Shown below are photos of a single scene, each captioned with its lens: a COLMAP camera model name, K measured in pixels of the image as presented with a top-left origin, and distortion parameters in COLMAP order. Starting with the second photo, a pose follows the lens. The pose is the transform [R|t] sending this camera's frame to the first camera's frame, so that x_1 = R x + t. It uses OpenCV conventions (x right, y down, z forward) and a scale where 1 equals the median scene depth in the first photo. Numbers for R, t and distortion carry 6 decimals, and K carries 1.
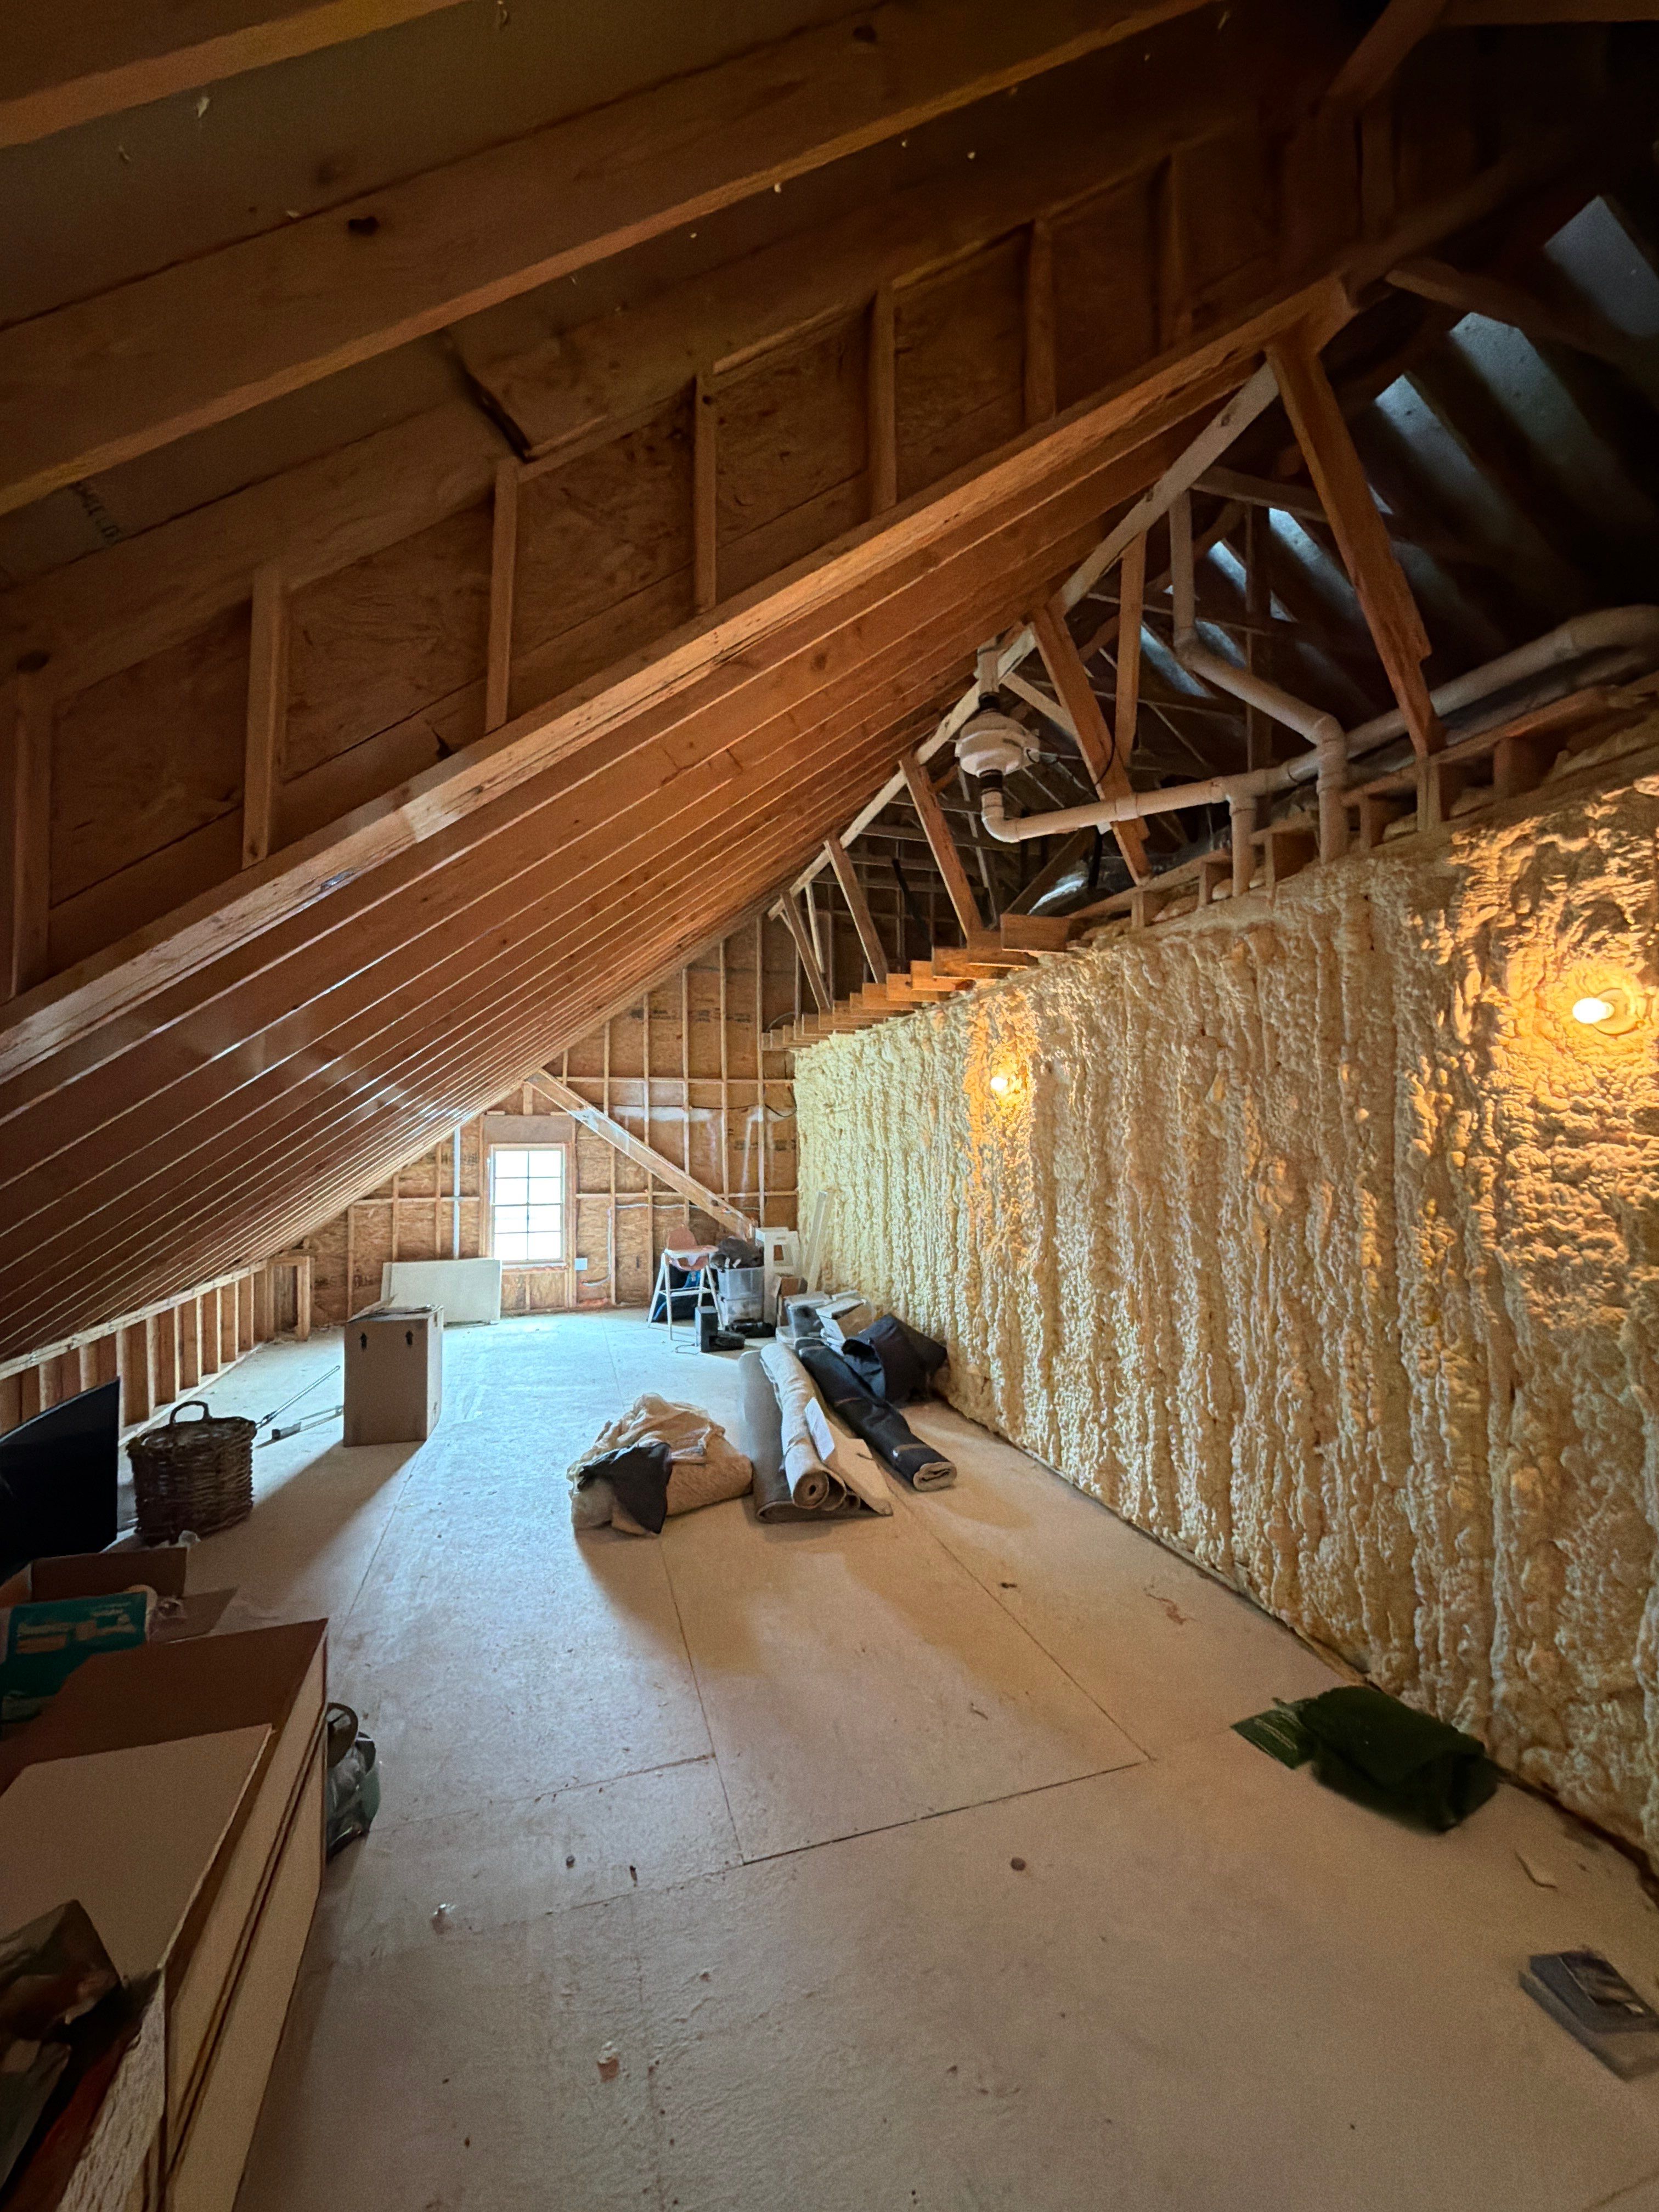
lens RADIAL K [[879.9, 0, 830.0], [0, 879.9, 1109.5], [0, 0, 1]] dist [0.000557, 0.000156]
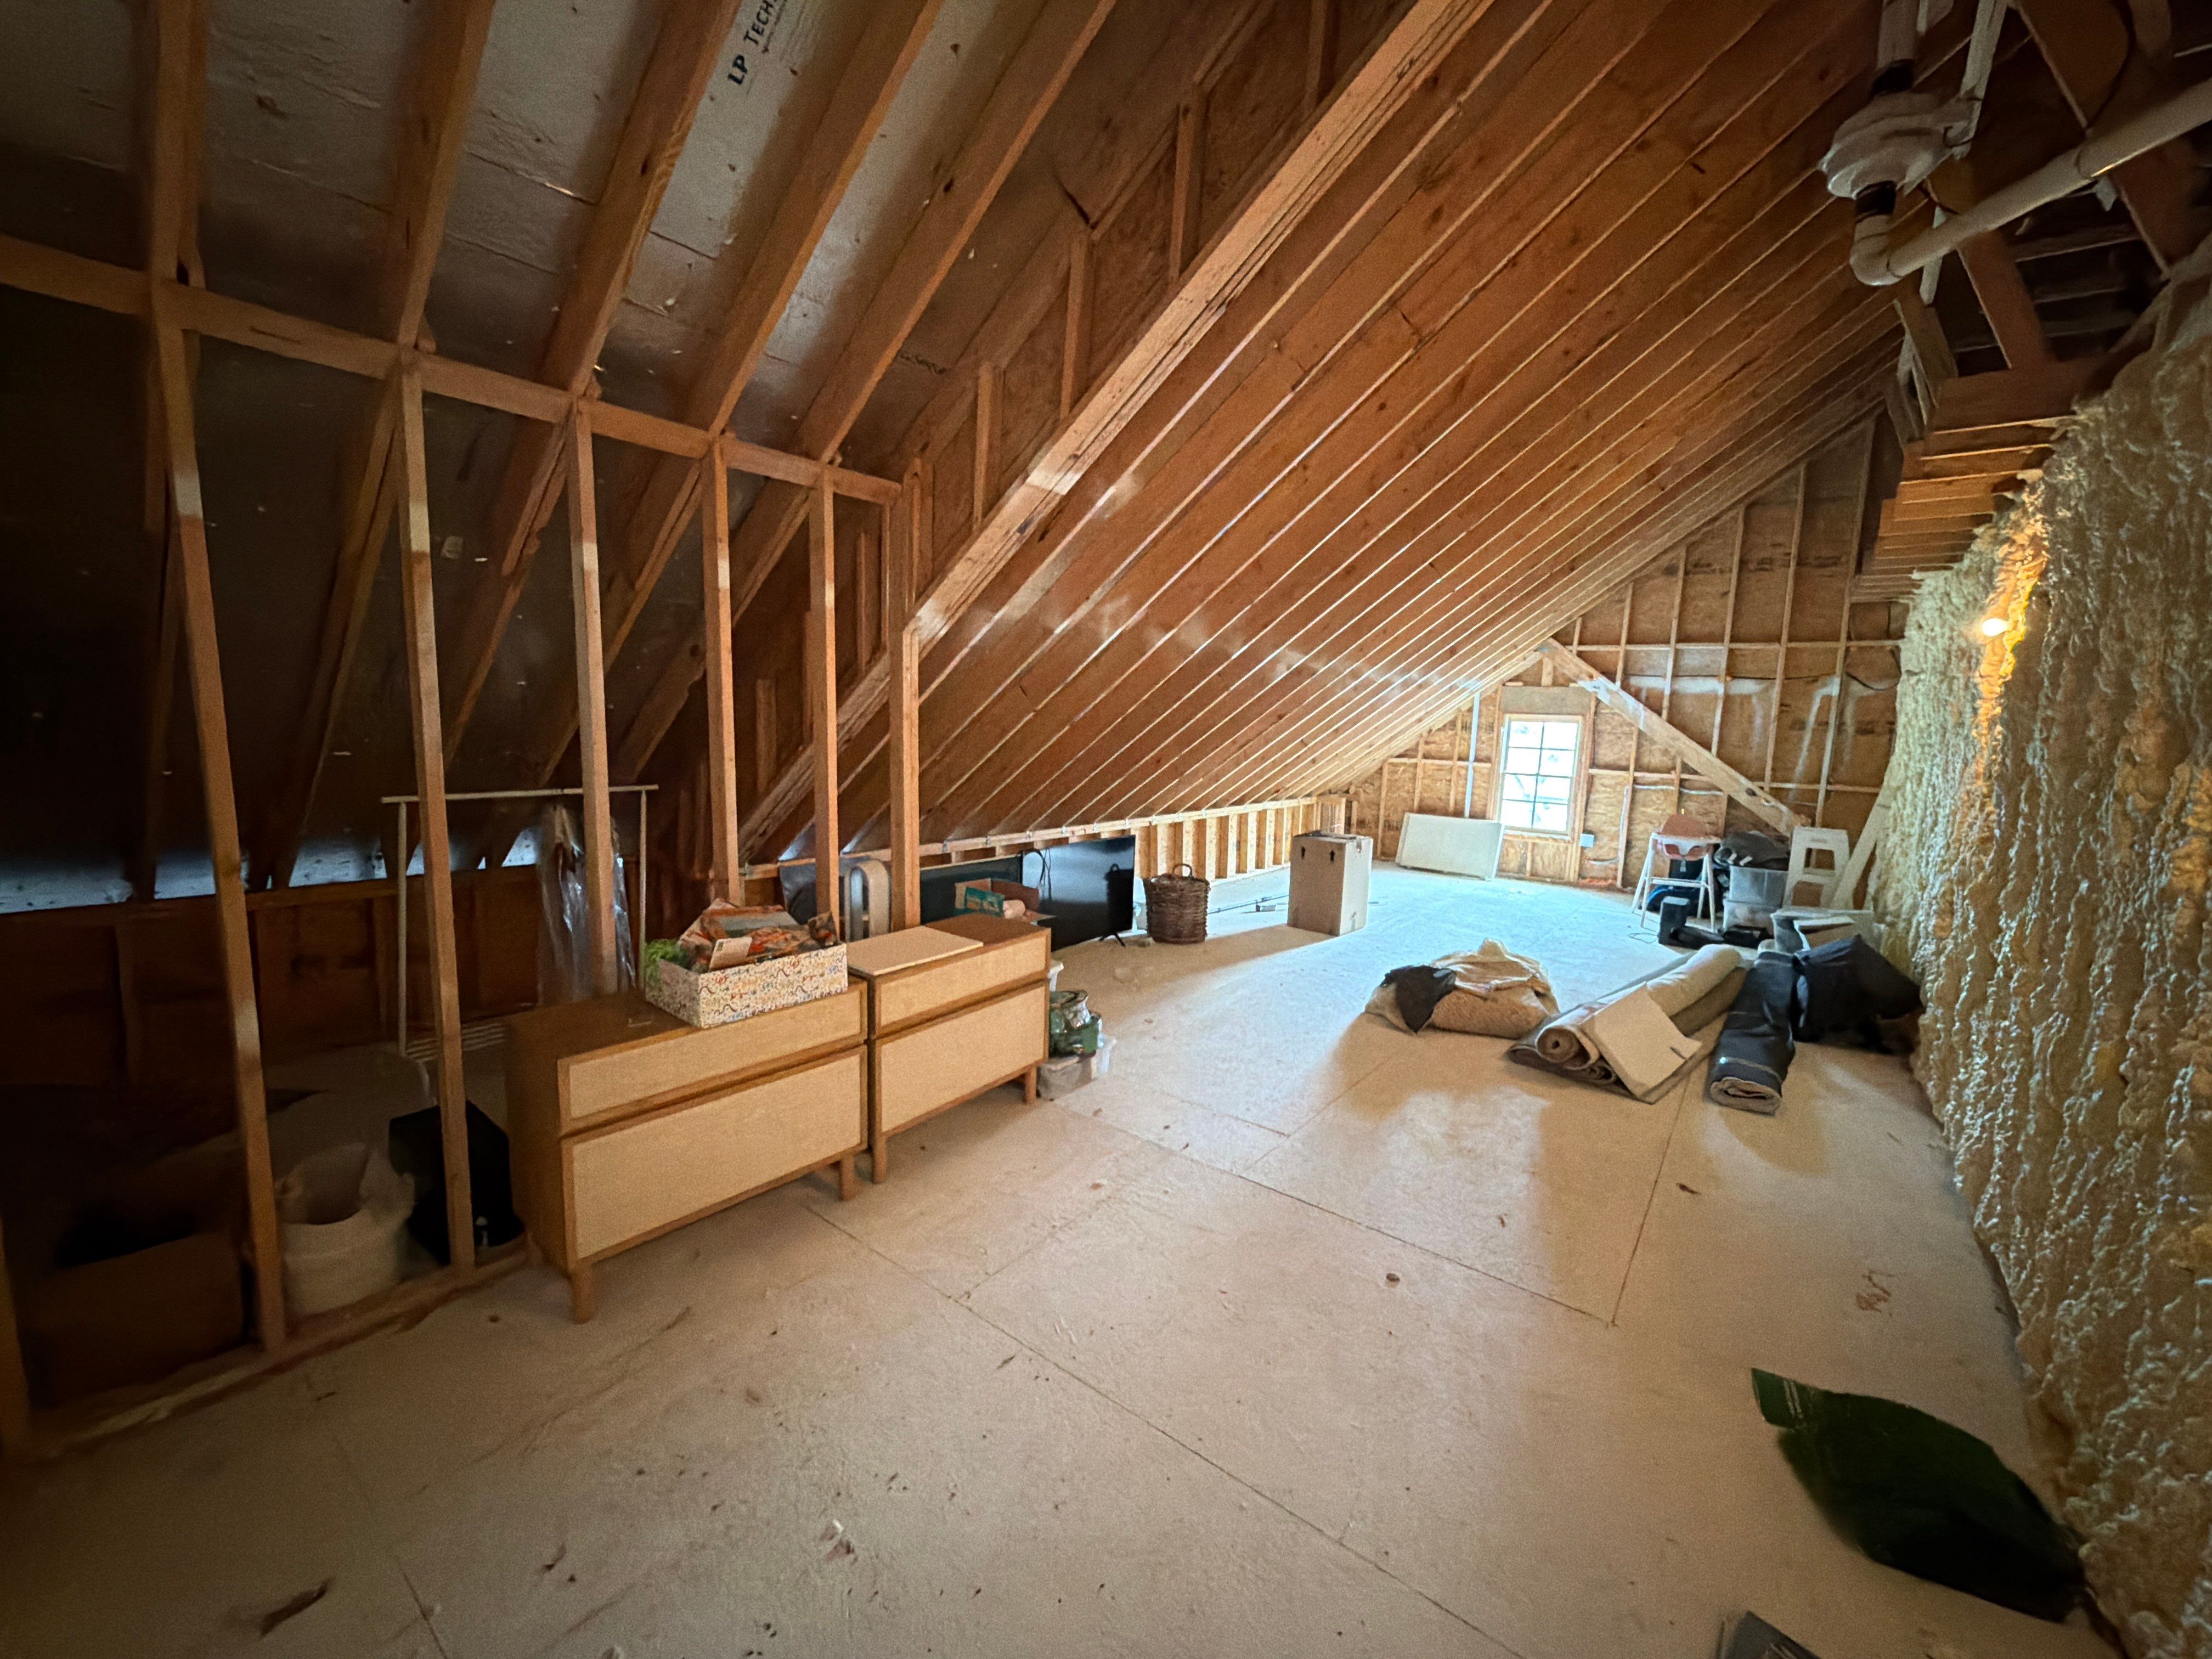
lens RADIAL K [[879.9, 0, 1109.2], [0, 879.9, 830.5], [0, 0, 1]] dist [0.000557, 0.000156]
pose [[0.571557, 0.135860, -0.809237, 0.469424], [-0.008892, 0.987166, 0.159451, 0.029895], [0.820514, -0.083940, 0.565430, 0.022802]]
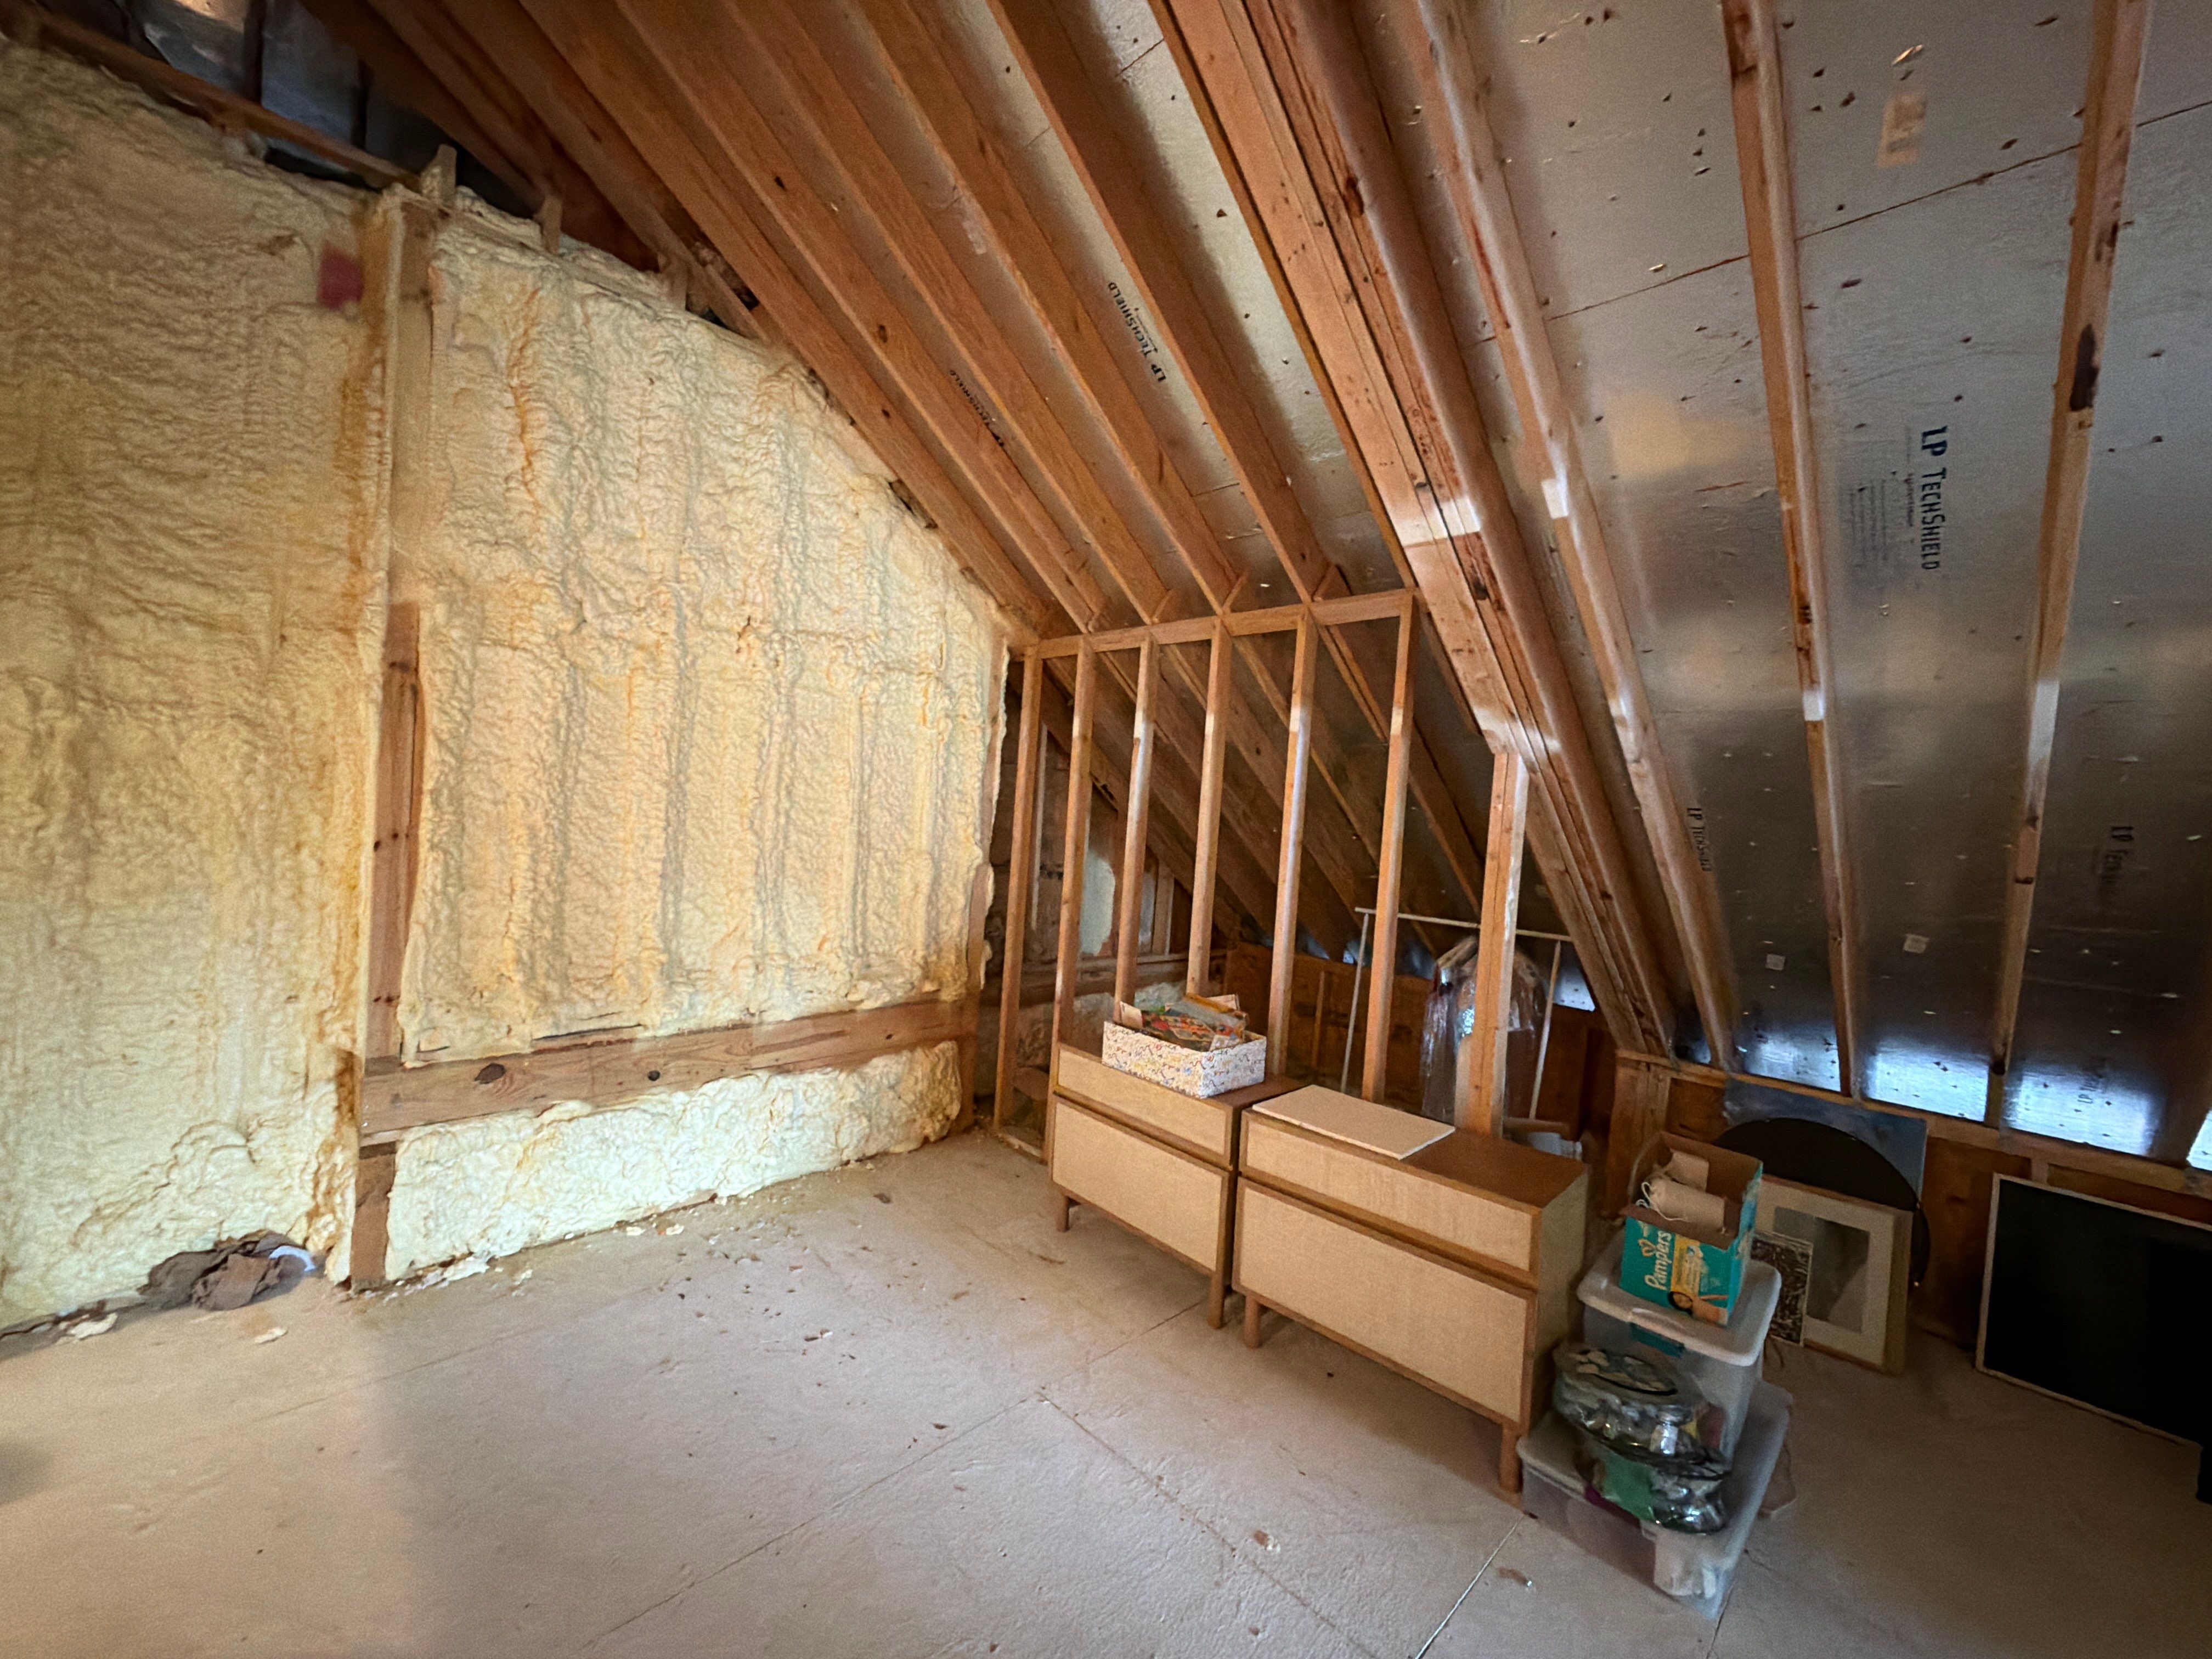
lens RADIAL K [[879.9, 0, 1097.0], [0, 879.9, 835.5], [0, 0, 1]] dist [0.000557, 0.000156]
pose [[-0.891132, -0.029888, -0.452758, 0.223037], [-0.036541, 0.999314, 0.005953, 0.049266], [0.452270, 0.021850, -0.891614, 0.811121]]
